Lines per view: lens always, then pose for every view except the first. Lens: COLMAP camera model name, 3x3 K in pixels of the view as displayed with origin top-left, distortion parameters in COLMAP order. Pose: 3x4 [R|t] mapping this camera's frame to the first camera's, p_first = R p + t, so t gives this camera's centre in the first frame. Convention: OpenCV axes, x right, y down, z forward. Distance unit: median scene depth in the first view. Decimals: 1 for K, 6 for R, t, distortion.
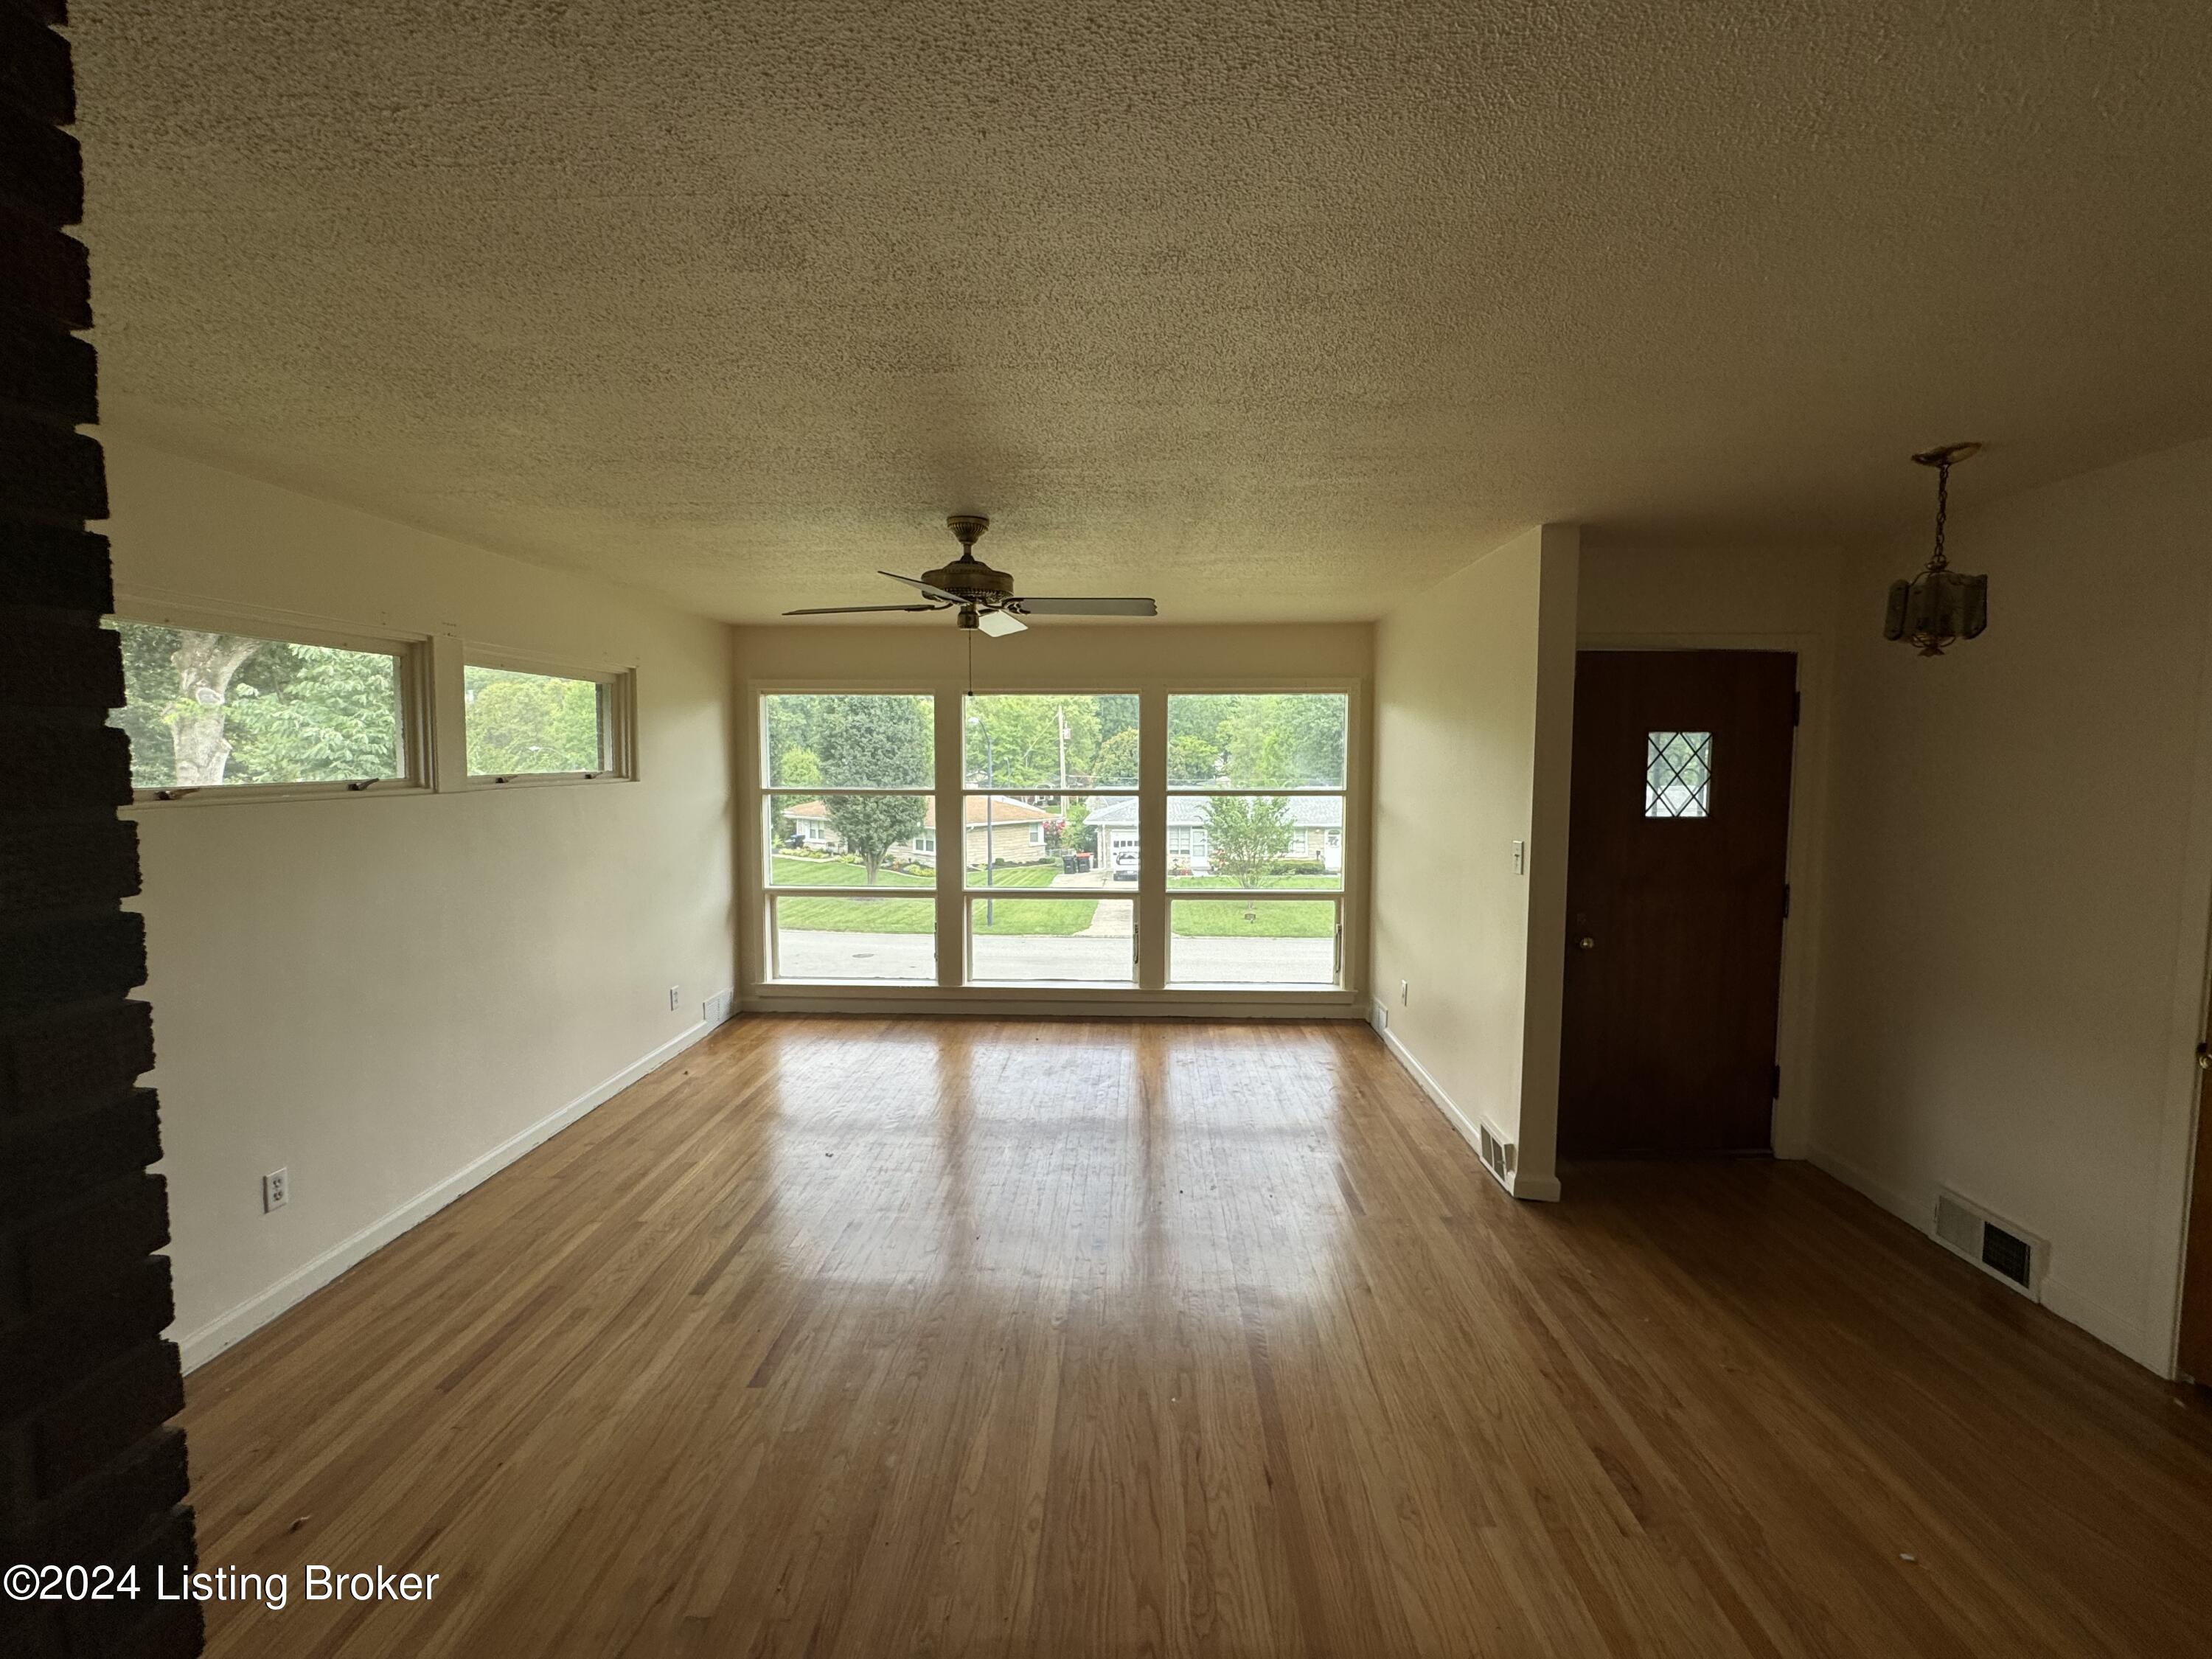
lens RADIAL K [[954.2, 0, 1102.7], [0, 954.2, 825.2], [0, 0, 1]] dist [-0.000197, 0.000291]
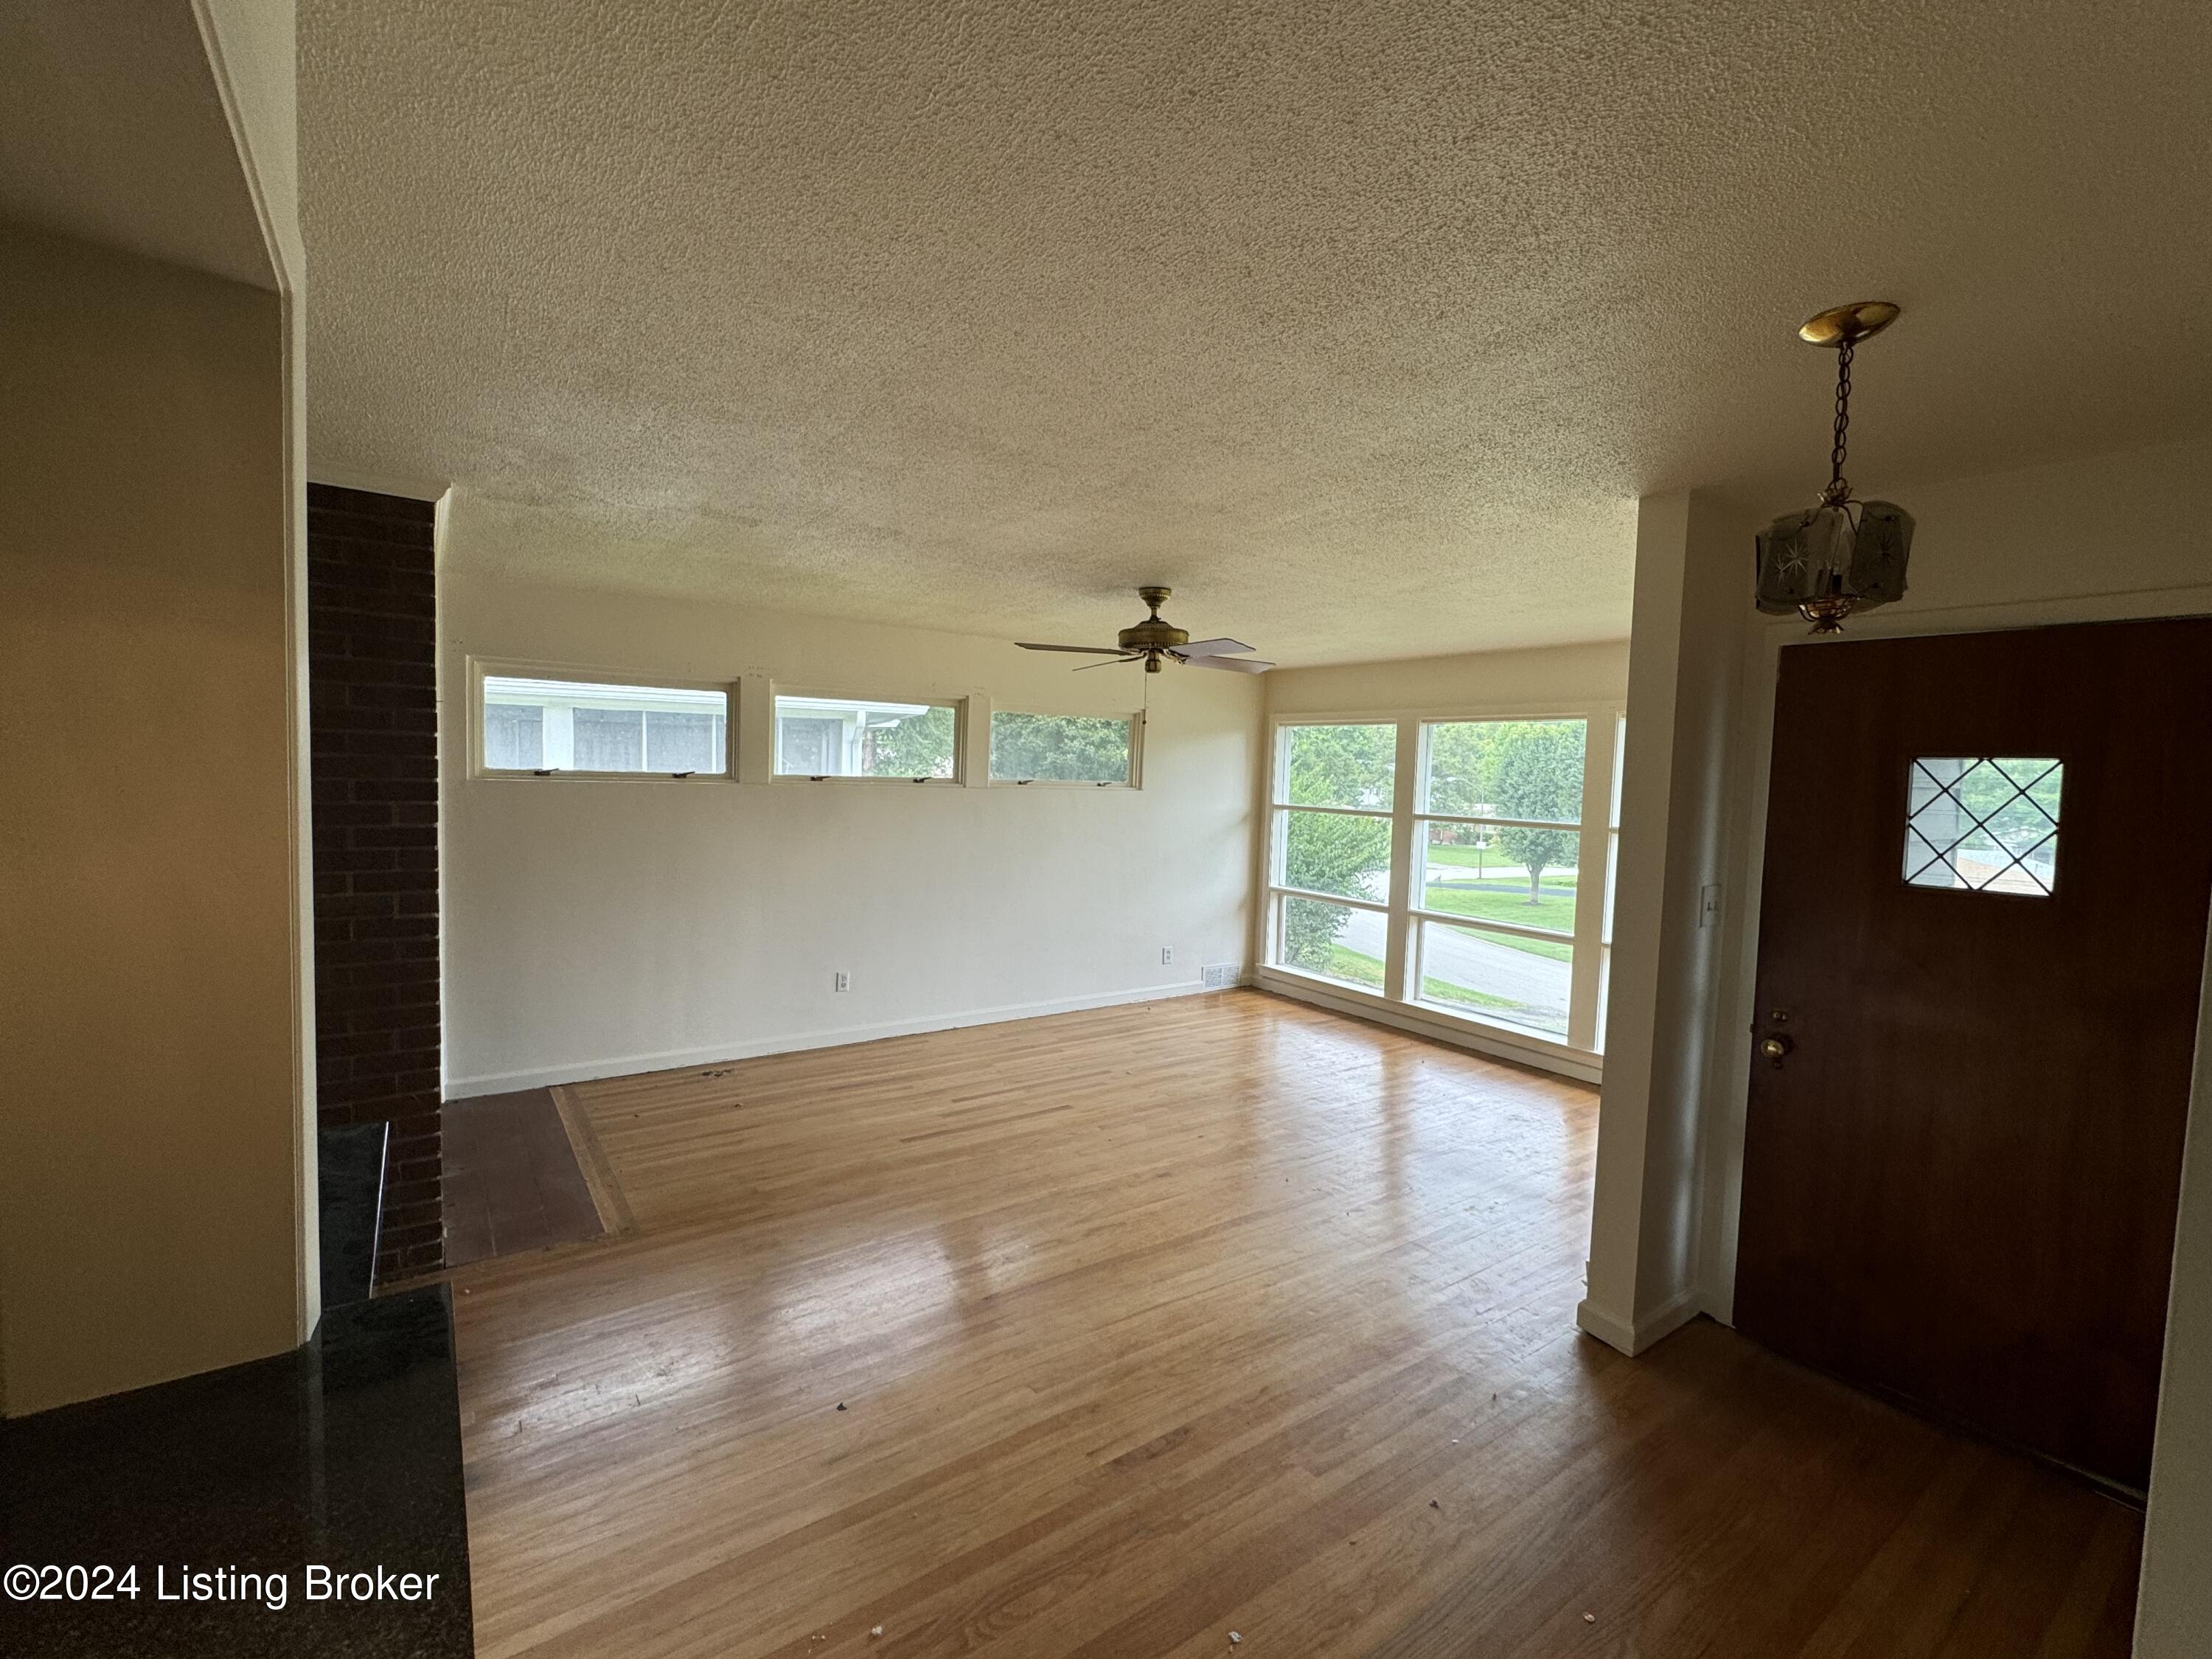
lens RADIAL K [[954.2, 0, 1102.7], [0, 954.2, 825.2], [0, 0, 1]] dist [-0.000197, 0.000291]
pose [[0.609127, 0.062728, -0.790588, 0.802247], [-0.091970, 0.995728, 0.008144, -0.003273], [0.787722, 0.067750, 0.612294, 0.156924]]
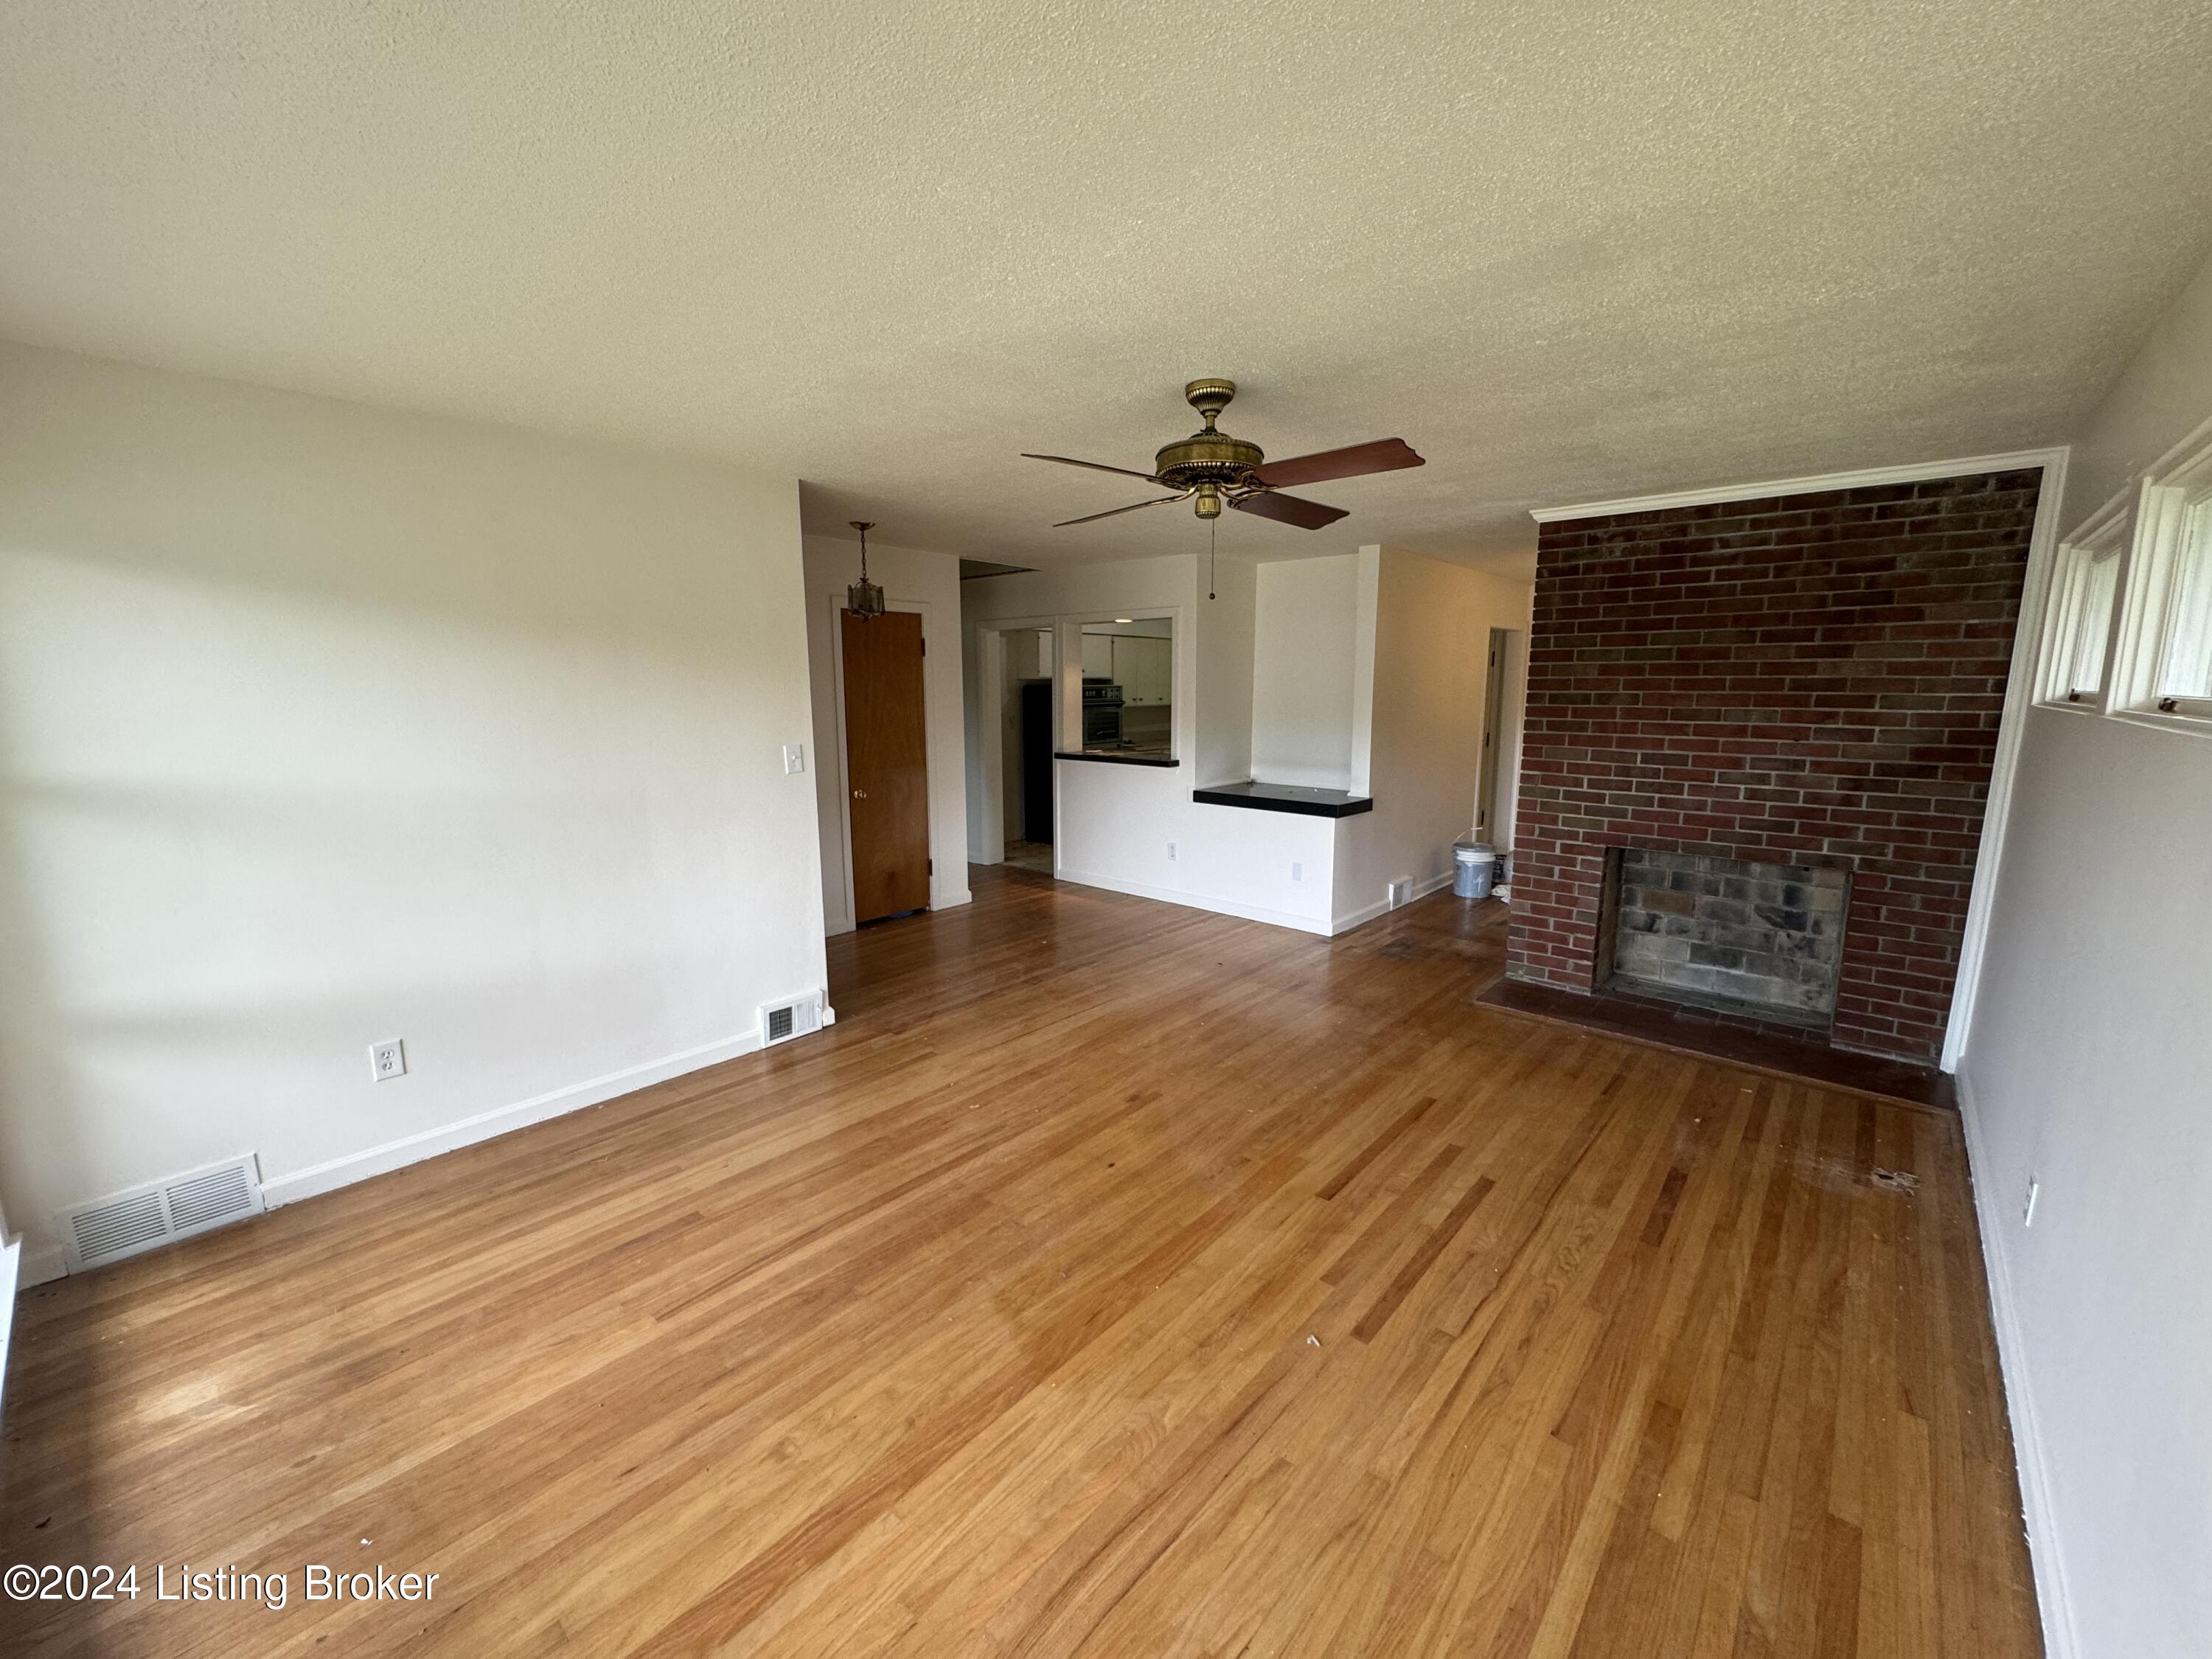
lens RADIAL K [[897.7, 0, 1106.0], [0, 897.7, 829.5], [0, 0, 1]] dist [-0.000409, -0.000135]
pose [[-0.778623, -0.102243, 0.619106, -0.562561], [0.050114, 0.973353, 0.223771, -0.109253], [-0.625488, 0.205259, -0.752751, 1.620025]]
